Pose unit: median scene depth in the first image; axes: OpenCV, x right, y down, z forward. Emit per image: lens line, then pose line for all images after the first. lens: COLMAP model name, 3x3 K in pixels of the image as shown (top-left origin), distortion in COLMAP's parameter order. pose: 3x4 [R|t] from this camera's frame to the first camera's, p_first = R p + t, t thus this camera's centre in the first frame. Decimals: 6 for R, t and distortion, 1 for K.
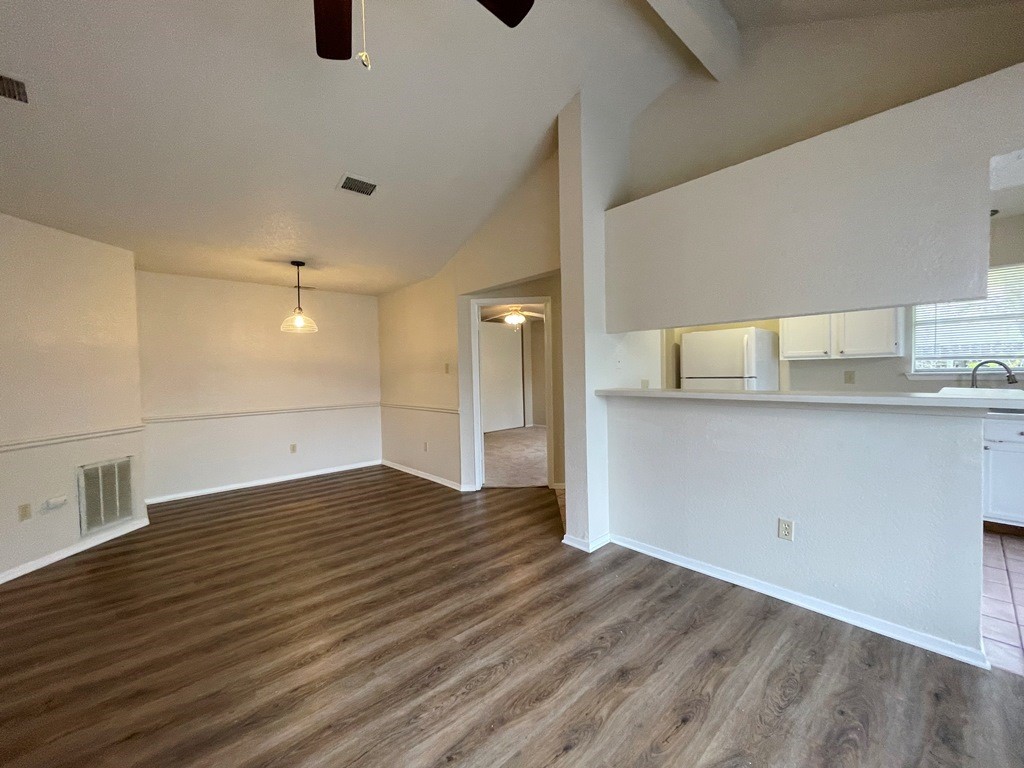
lens RADIAL K [[414.6, 0, 511.8], [0, 414.6, 382.6], [0, 0, 1]] dist [-0.004227, 0.001465]
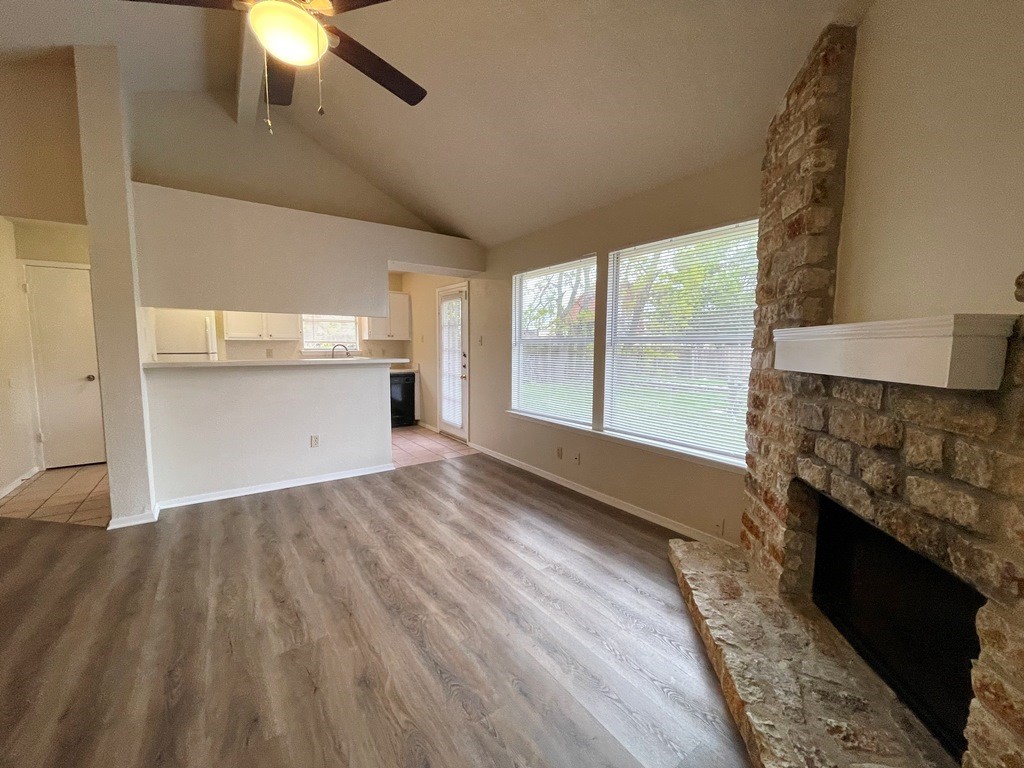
lens RADIAL K [[414.6, 0, 512.0], [0, 414.6, 382.1], [0, 0, 1]] dist [-0.004227, 0.001465]
pose [[0.120961, -0.063163, 0.990646, -0.632823], [0.021836, 0.997901, 0.060960, 0.021274], [-0.992417, 0.014258, 0.122087, -0.004266]]
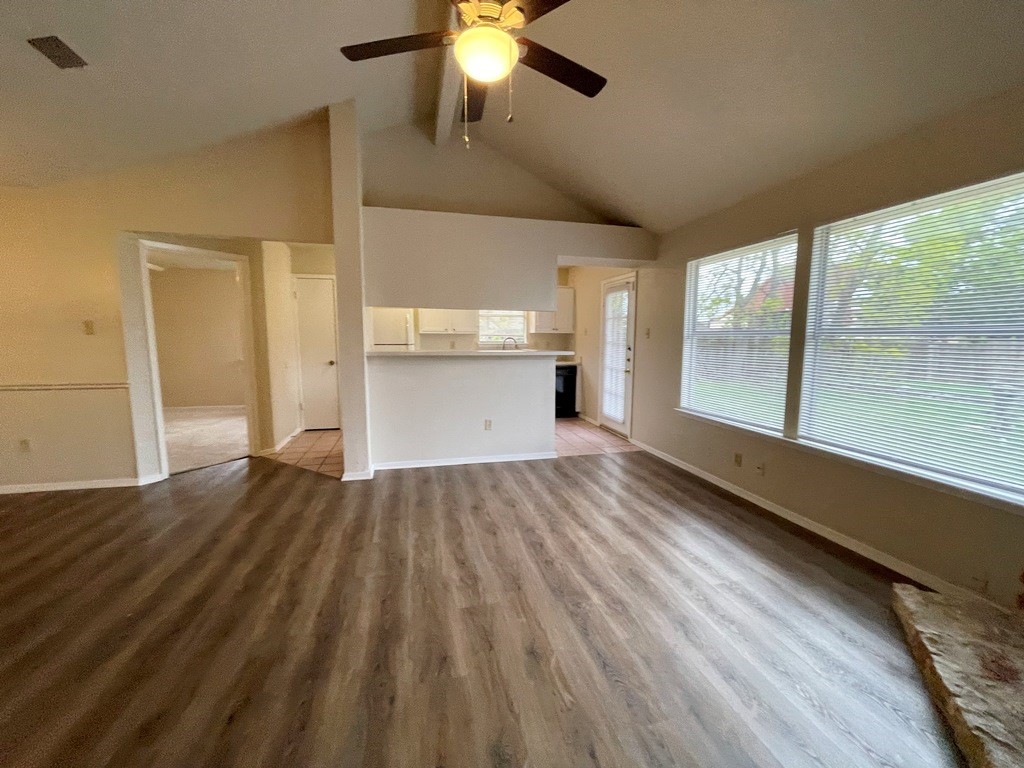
lens RADIAL K [[414.6, 0, 511.0], [0, 414.6, 382.0], [0, 0, 1]] dist [-0.004227, 0.001465]
pose [[0.479566, -0.066405, 0.874990, -0.639482], [0.008366, 0.997433, 0.071113, 0.022179], [-0.877466, -0.026783, 0.478891, 0.015991]]
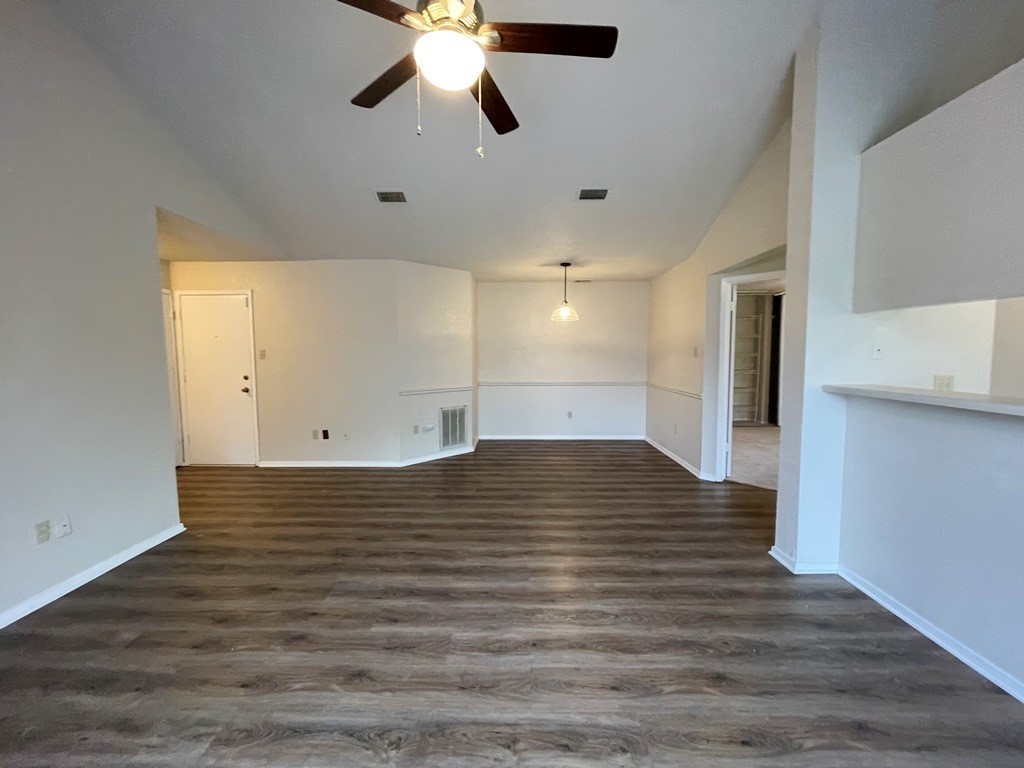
lens RADIAL K [[414.6, 0, 512.2], [0, 414.6, 381.7], [0, 0, 1]] dist [-0.004227, 0.001465]
pose [[0.726854, 0.067390, -0.683478, 0.290377], [-0.032433, 0.997432, 0.063855, -0.018595], [0.686026, -0.024246, 0.727173, -0.010229]]
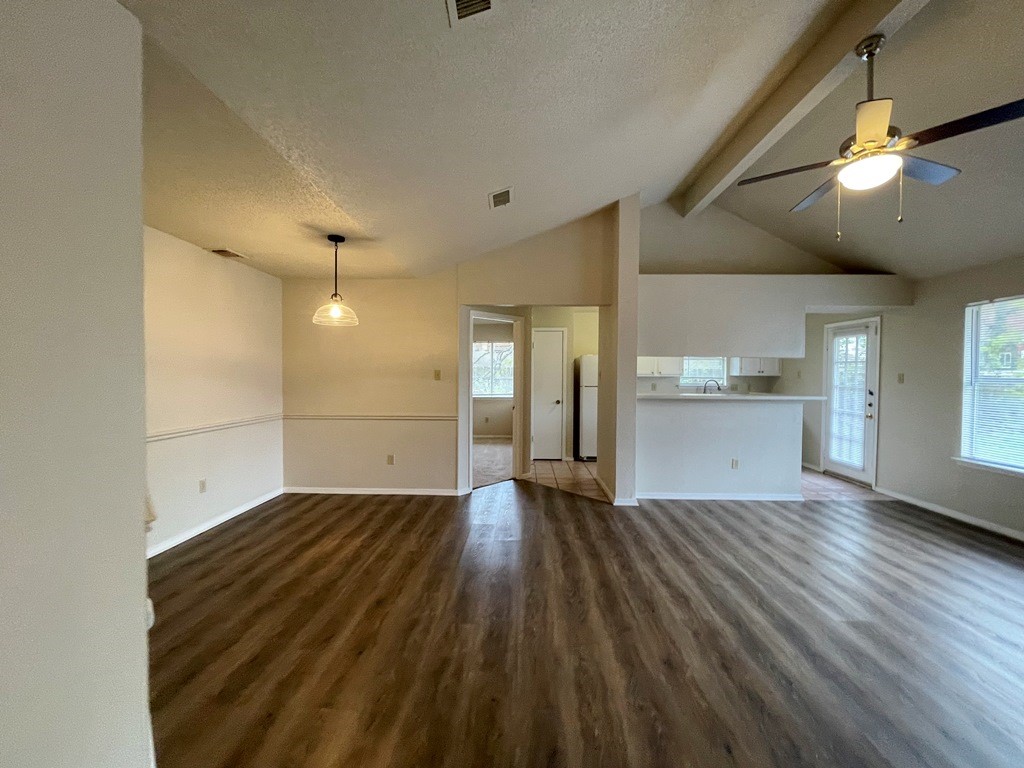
lens RADIAL K [[414.6, 0, 511.9], [0, 414.6, 383.3], [0, 0, 1]] dist [-0.004227, 0.001465]
pose [[0.696932, 0.012309, 0.717031, -1.070931], [-0.001582, 0.999877, -0.015627, 0.000590], [-0.717135, 0.009757, 0.696866, 0.266774]]
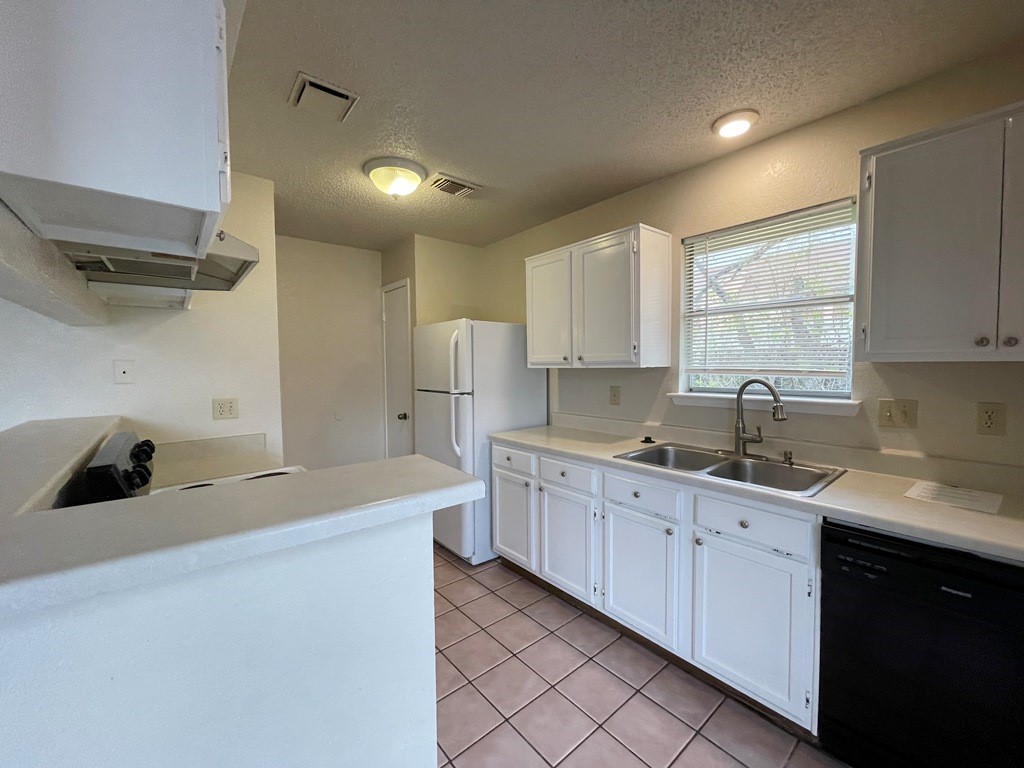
lens RADIAL K [[414.6, 0, 512.5], [0, 414.6, 384.9], [0, 0, 1]] dist [-0.004227, 0.001465]
pose [[0.999302, 0.017746, -0.032877, 0.842541], [-0.017285, 0.999749, 0.014251, -0.045764], [0.033122, -0.013673, 0.999358, 0.404368]]
